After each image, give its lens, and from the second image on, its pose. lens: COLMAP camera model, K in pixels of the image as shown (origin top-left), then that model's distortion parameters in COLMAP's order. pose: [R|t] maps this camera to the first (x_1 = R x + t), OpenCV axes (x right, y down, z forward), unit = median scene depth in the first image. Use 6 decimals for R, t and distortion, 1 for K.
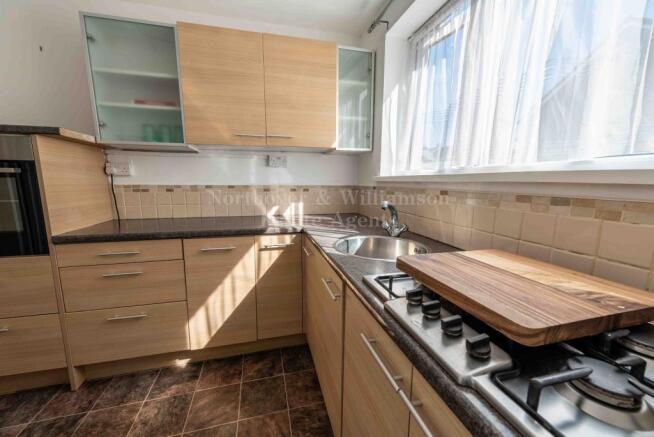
lens RADIAL K [[254.0, 0, 327.3], [0, 254.0, 219.4], [0, 0, 1]] dist [0.001177, -0.000065]
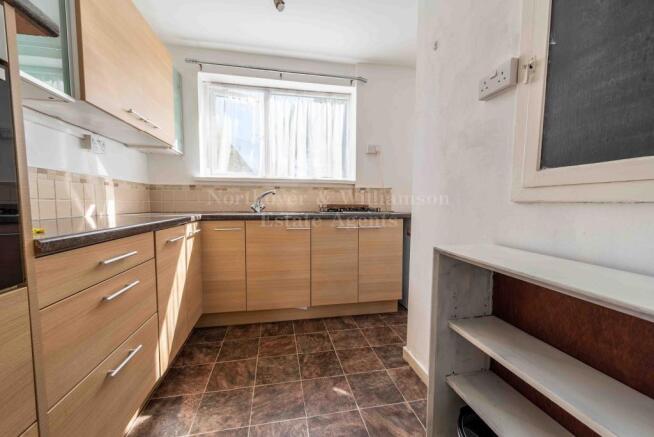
lens RADIAL K [[254.0, 0, 327.5], [0, 254.0, 220.1], [0, 0, 1]] dist [0.001177, -0.000065]
pose [[0.063458, -0.073785, 0.995253, -1.232168], [0.144416, 0.987445, 0.063999, 0.064532], [-0.987480, 0.139670, 0.073317, 0.371740]]
